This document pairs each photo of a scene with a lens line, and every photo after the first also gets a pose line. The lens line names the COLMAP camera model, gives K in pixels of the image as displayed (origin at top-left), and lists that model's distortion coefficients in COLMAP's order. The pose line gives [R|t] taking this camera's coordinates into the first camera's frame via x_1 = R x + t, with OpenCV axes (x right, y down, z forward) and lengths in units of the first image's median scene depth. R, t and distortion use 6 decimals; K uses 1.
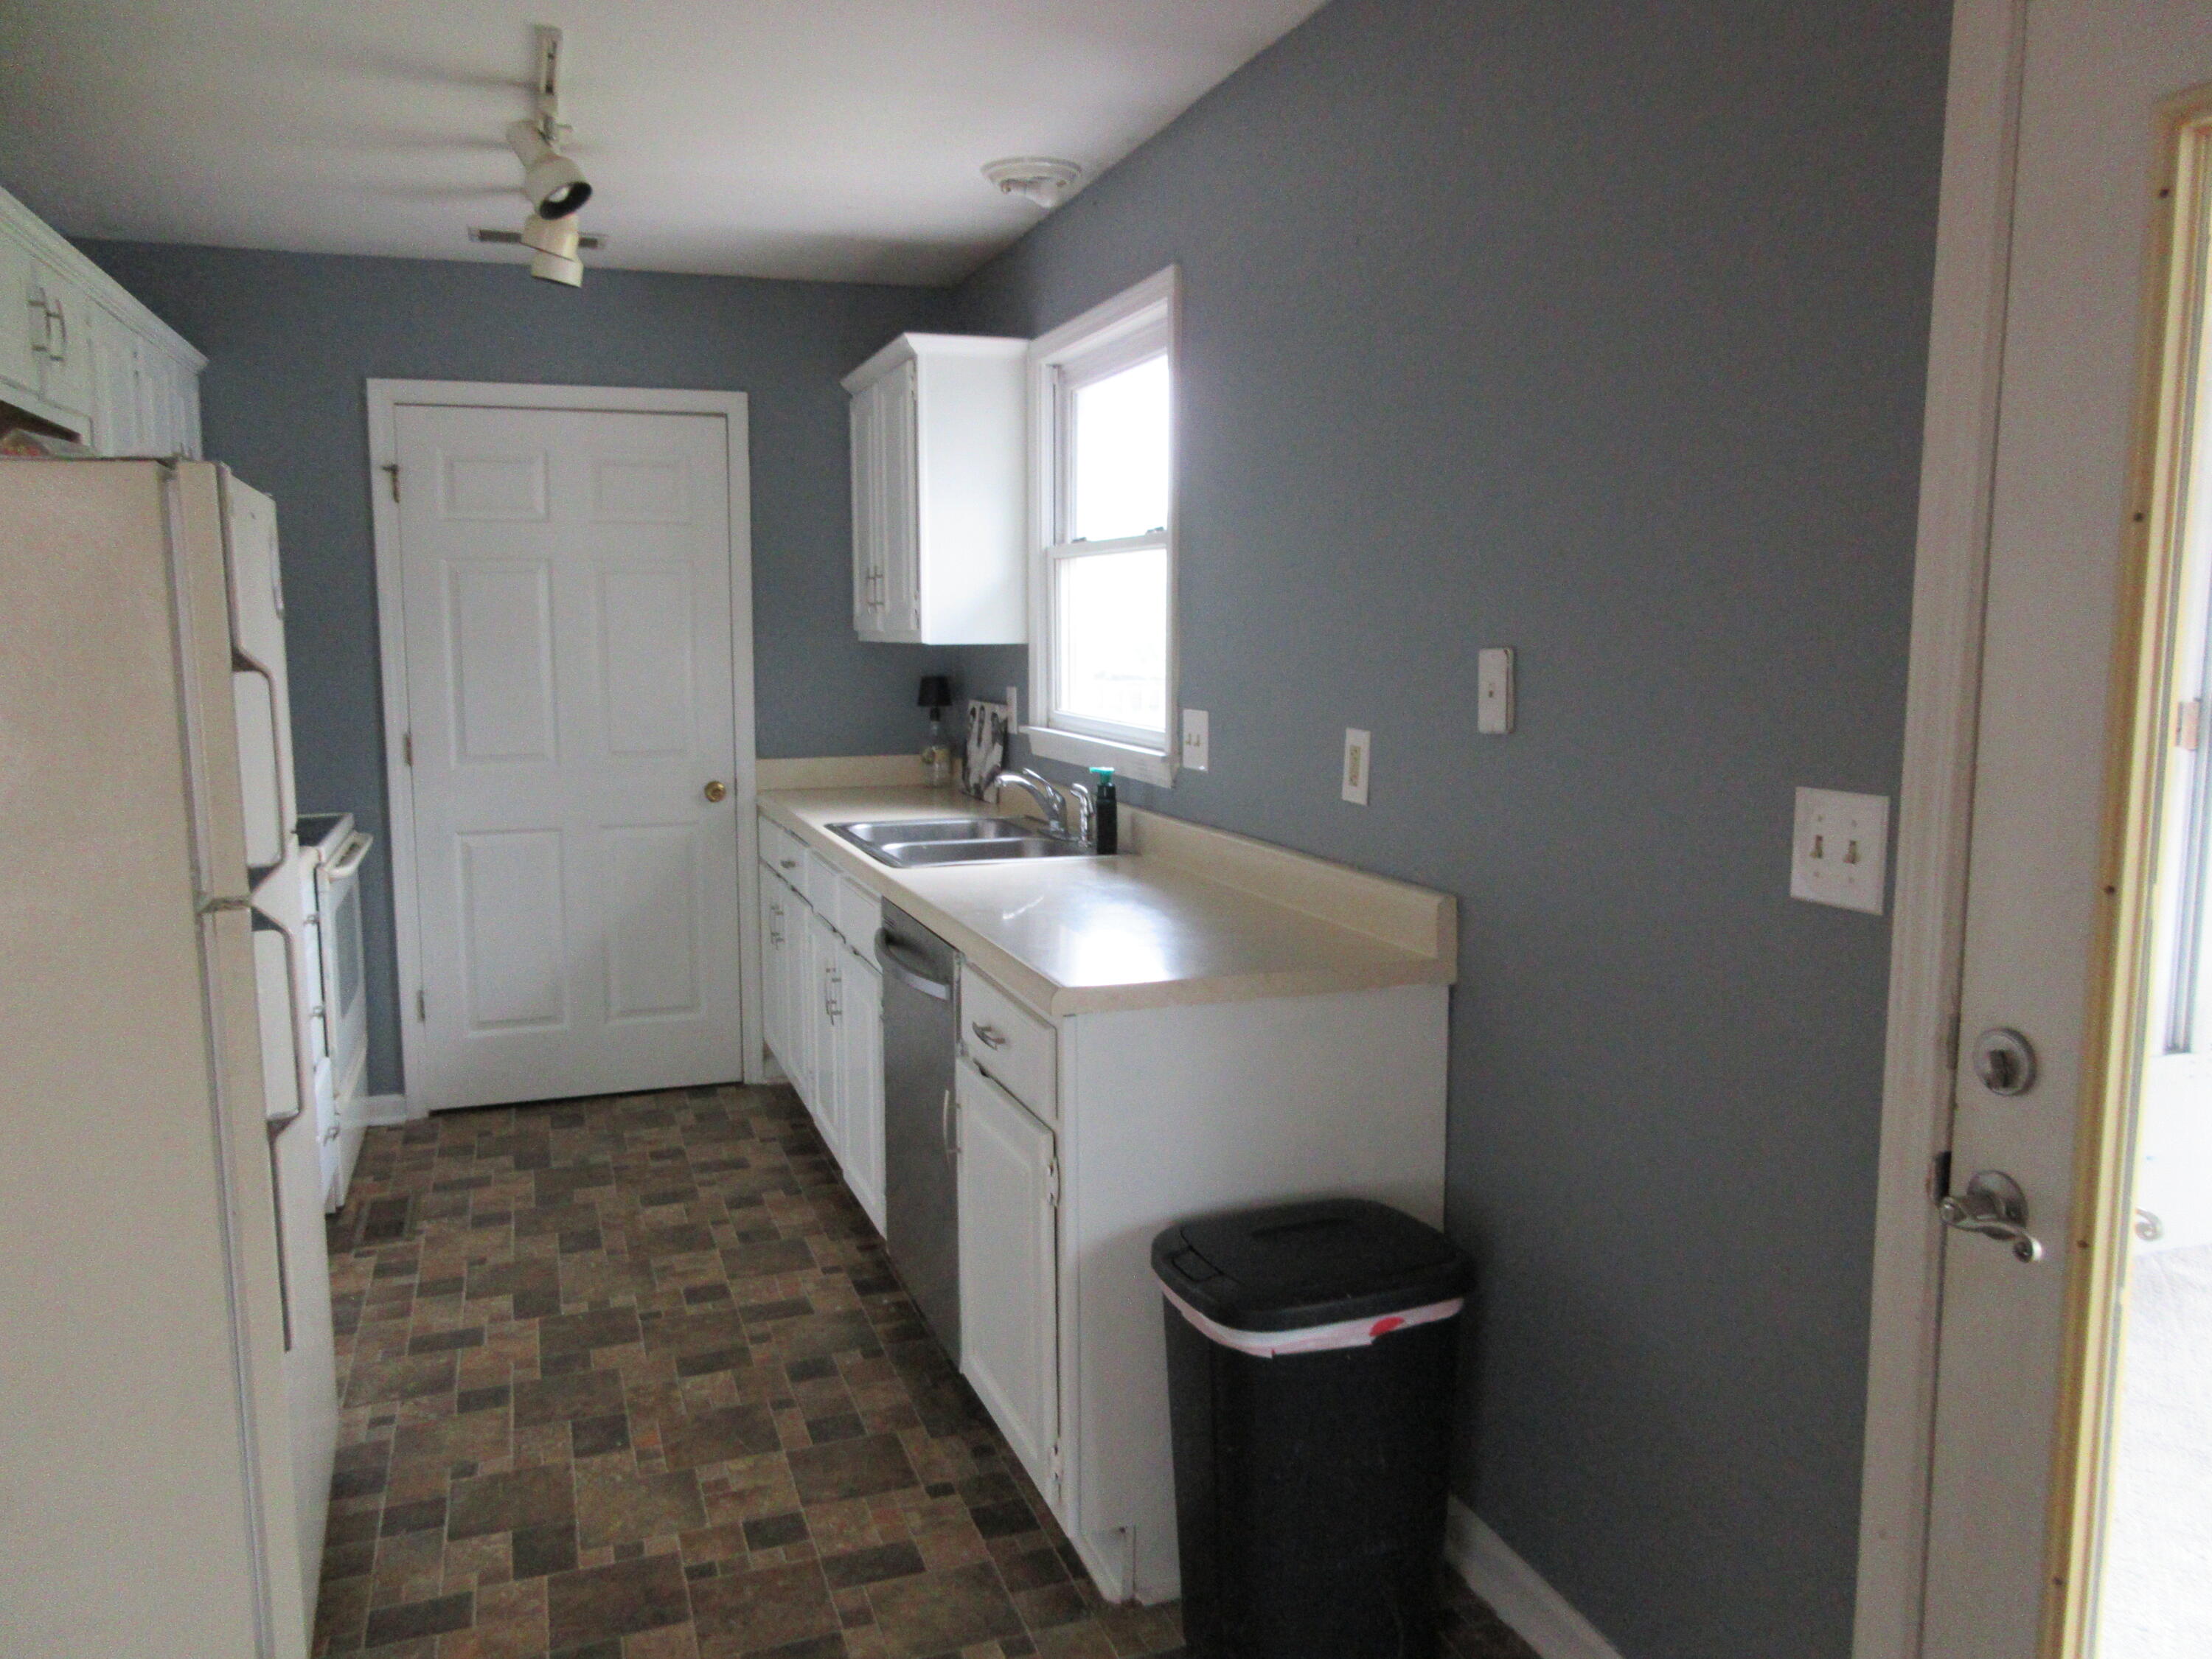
lens RADIAL K [[1645.7, 0, 1095.1], [0, 1645.7, 811.0], [0, 0, 1]] dist [0.010926, -0.005408]
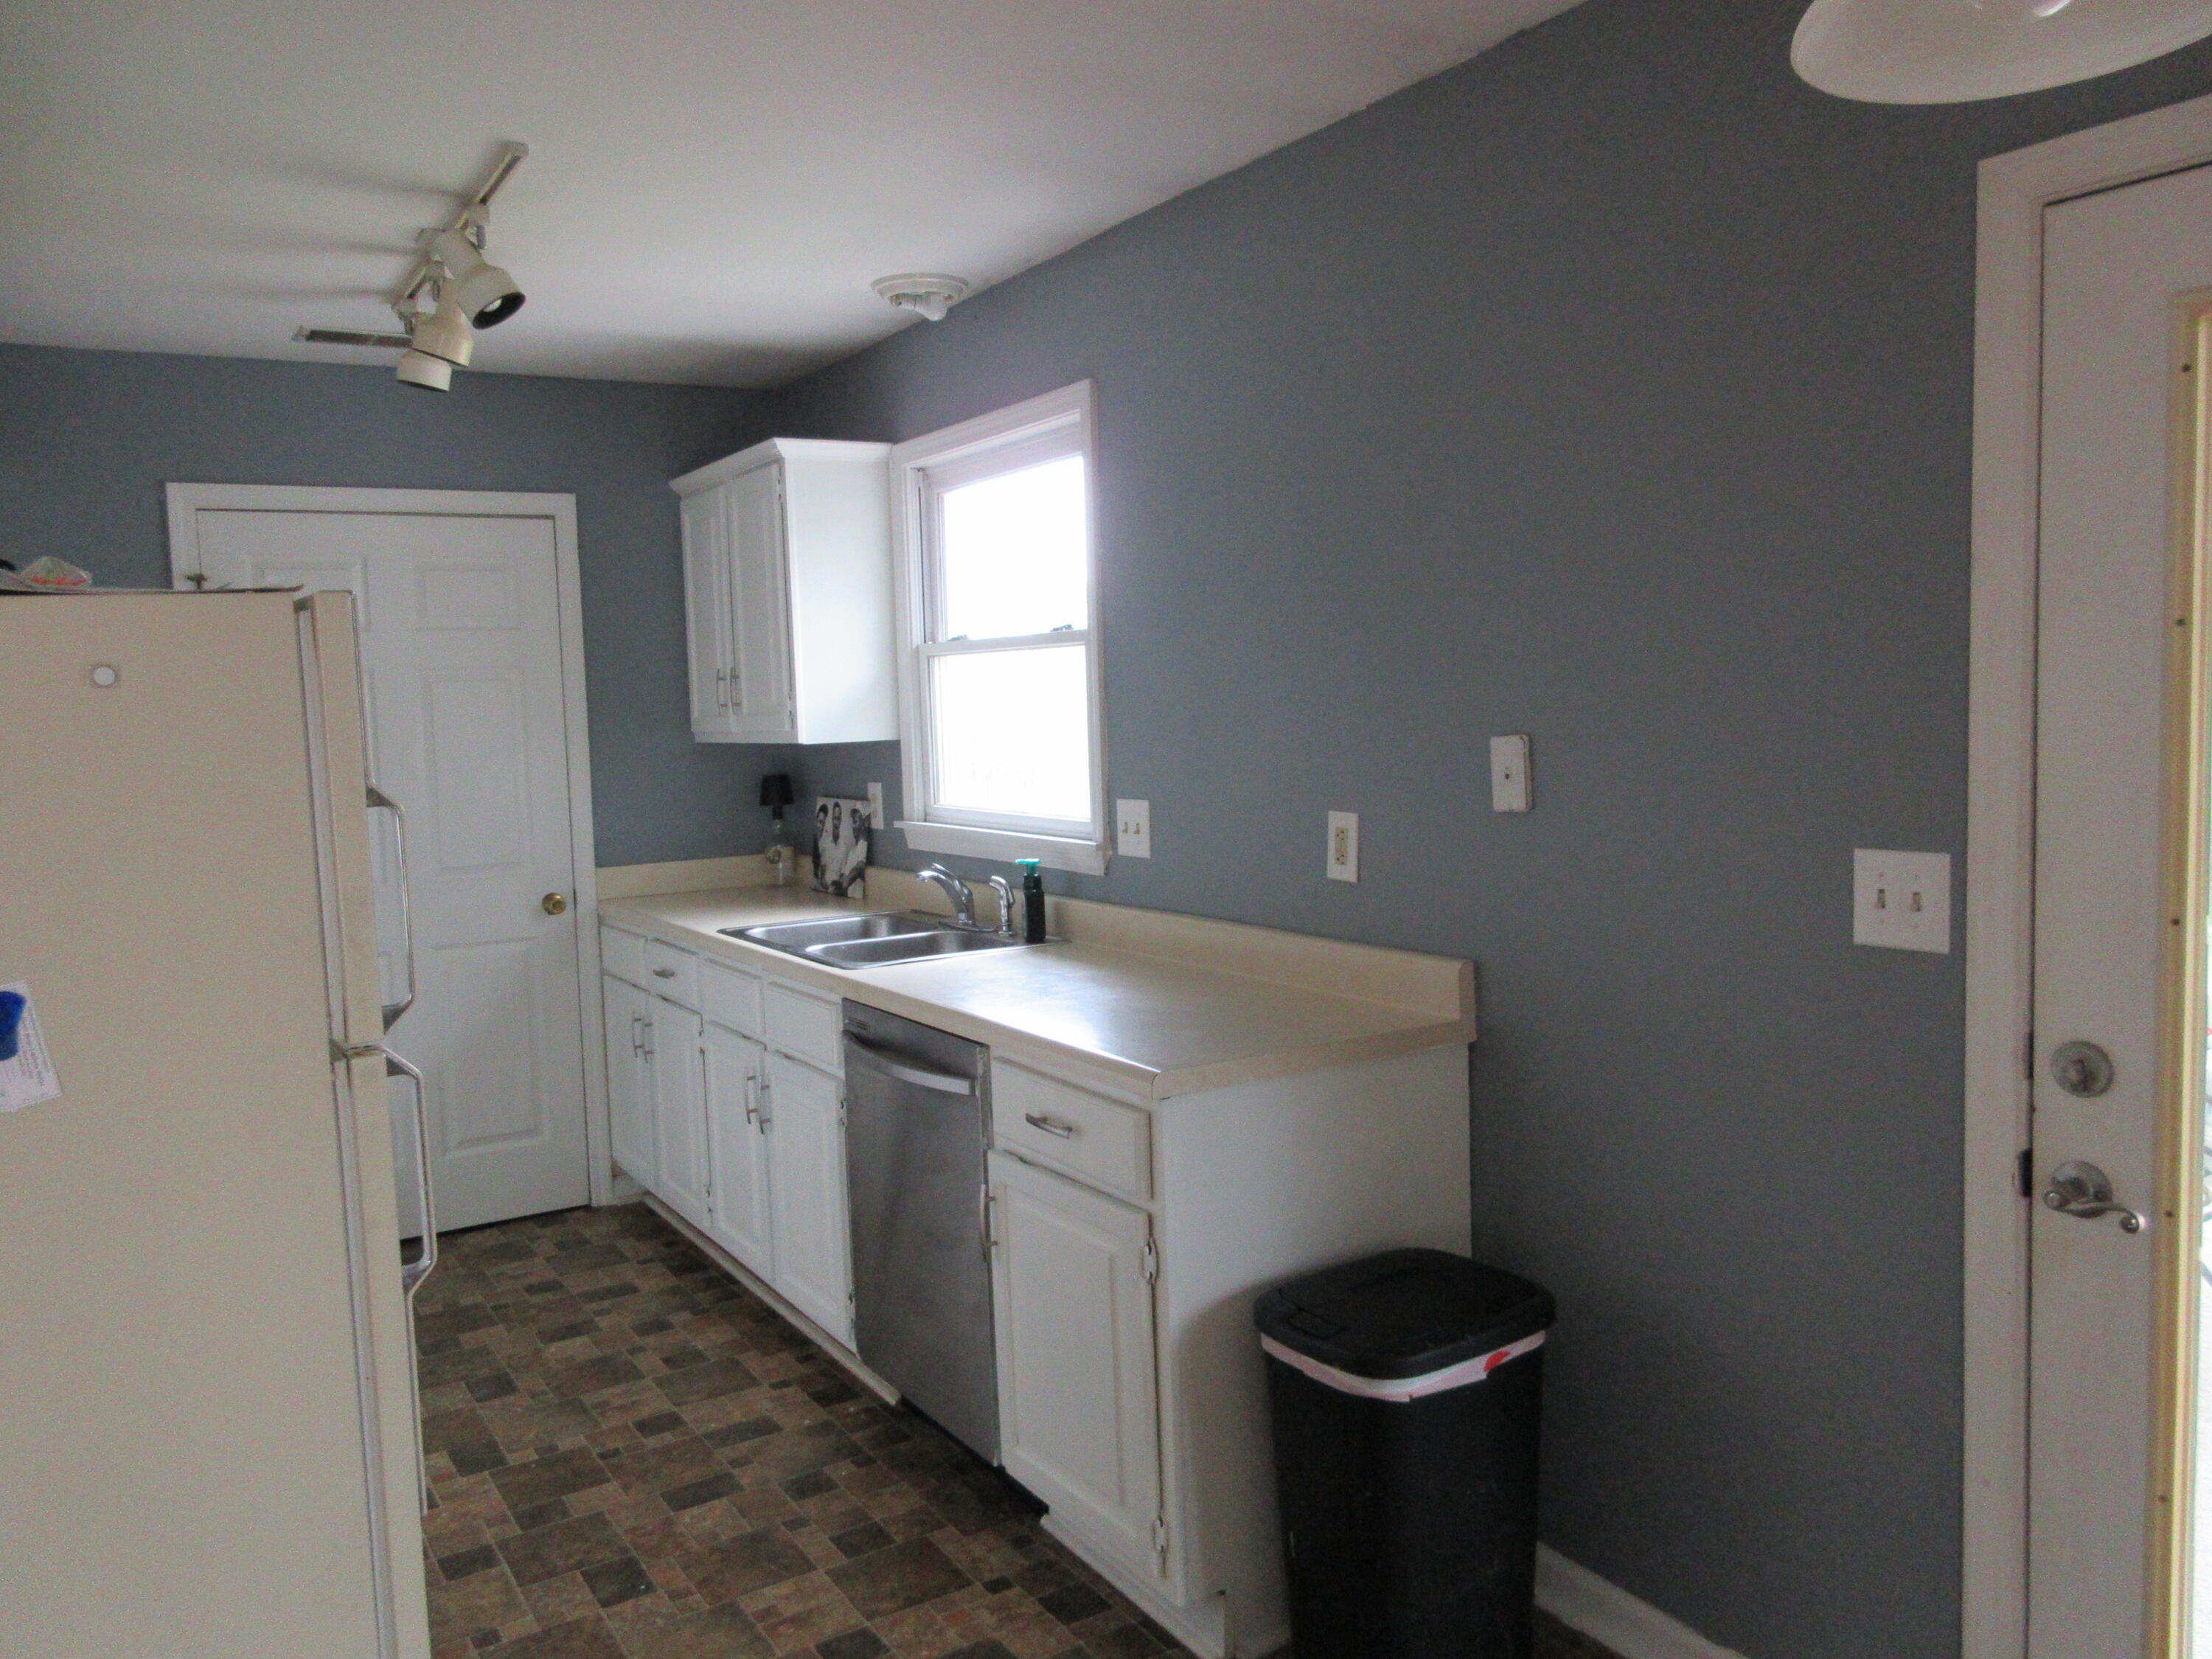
lens RADIAL K [[1645.7, 0, 1093.8], [0, 1645.7, 815.2], [0, 0, 1]] dist [0.010926, -0.005408]
pose [[0.975792, -0.045641, 0.213885, -0.182518], [0.055289, 0.997695, -0.039343, -0.011477], [-0.211596, 0.050216, 0.976066, -0.015564]]
